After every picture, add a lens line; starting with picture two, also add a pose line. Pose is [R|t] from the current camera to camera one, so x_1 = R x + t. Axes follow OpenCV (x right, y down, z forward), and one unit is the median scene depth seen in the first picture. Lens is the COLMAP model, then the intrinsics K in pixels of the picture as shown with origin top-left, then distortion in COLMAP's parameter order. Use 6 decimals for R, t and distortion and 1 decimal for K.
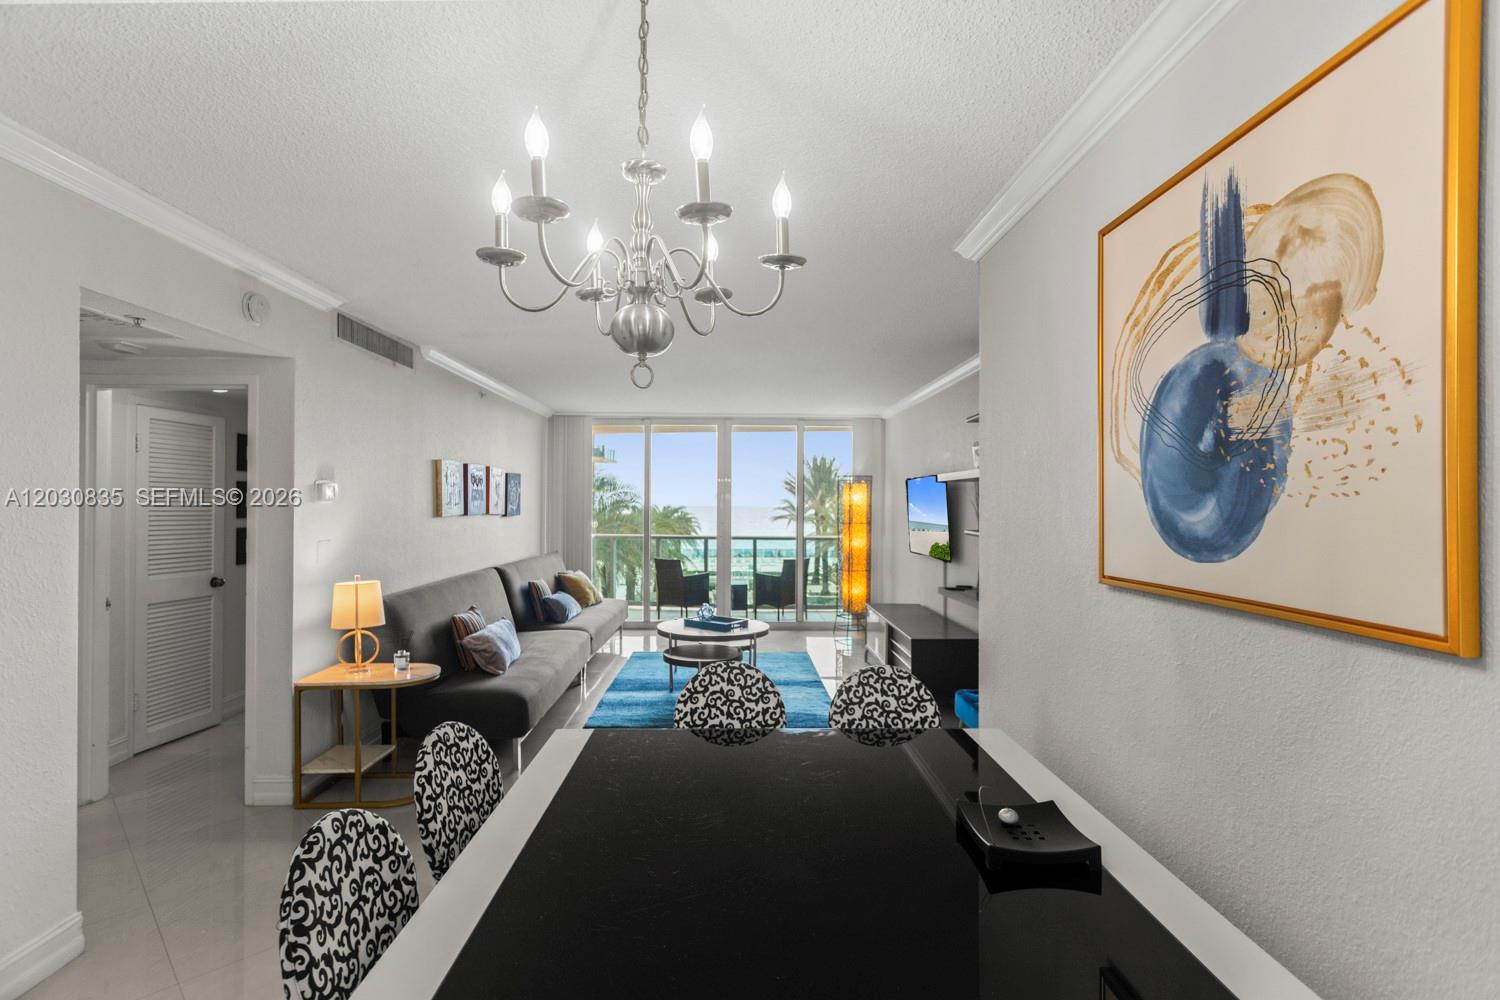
lens RADIAL K [[708.1, 0, 741.8], [0, 708.1, 503.0], [0, 0, 1]] dist [-0.000239, 0.000451]
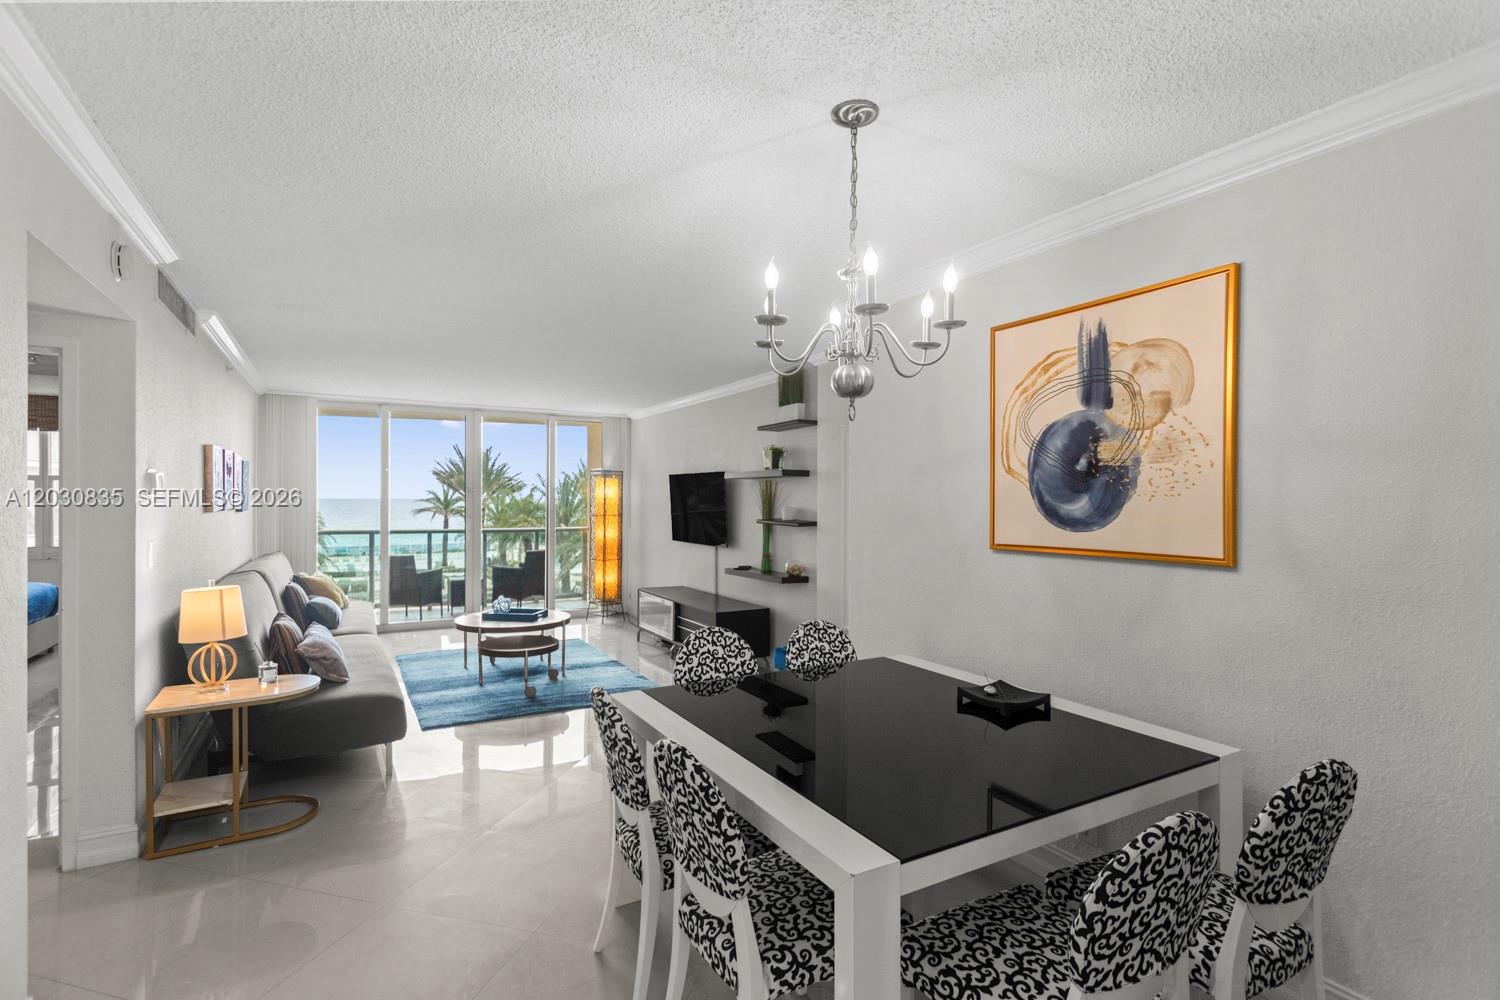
lens RADIAL K [[708.1, 0, 737.2], [0, 708.1, 500.1], [0, 0, 1]] dist [-0.000239, 0.000451]
pose [[0.881550, -0.001839, 0.472087, -0.793457], [-0.001695, 0.999974, 0.007061, -0.006980], [-0.472087, -0.007025, 0.881524, -0.142645]]
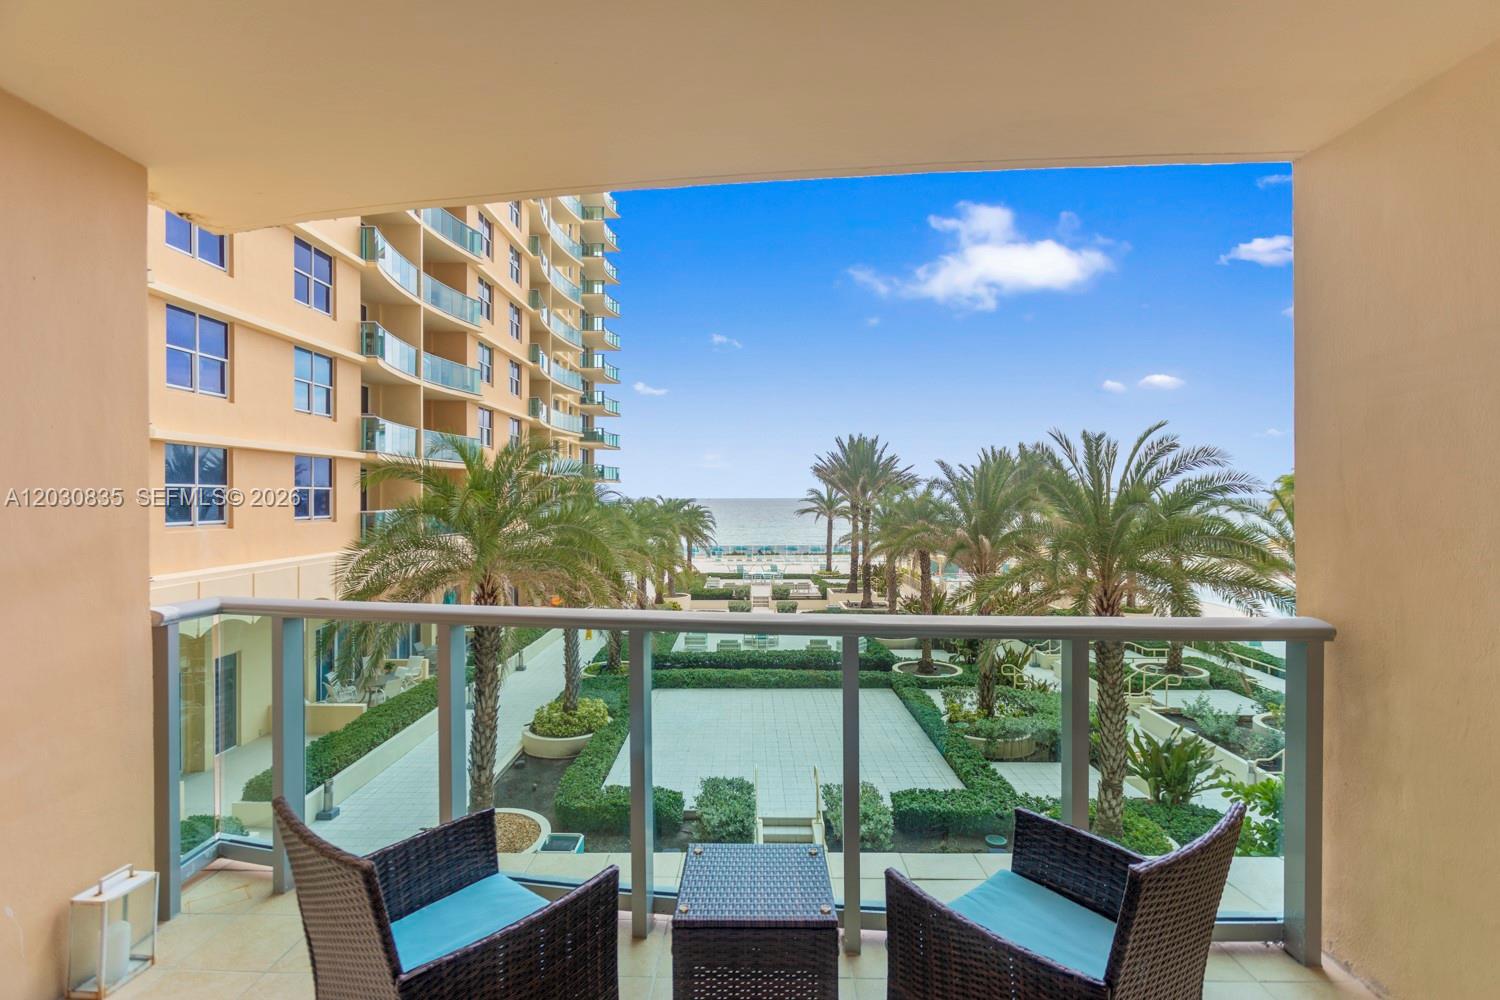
lens RADIAL K [[708.1, 0, 714.0], [0, 708.1, 516.9], [0, 0, 1]] dist [-0.000239, 0.000451]
pose [[0.997588, -0.005373, -0.069205, -0.061278], [0.007506, 0.999503, 0.030608, 0.030264], [0.069006, -0.031054, 0.997133, 4.535763]]
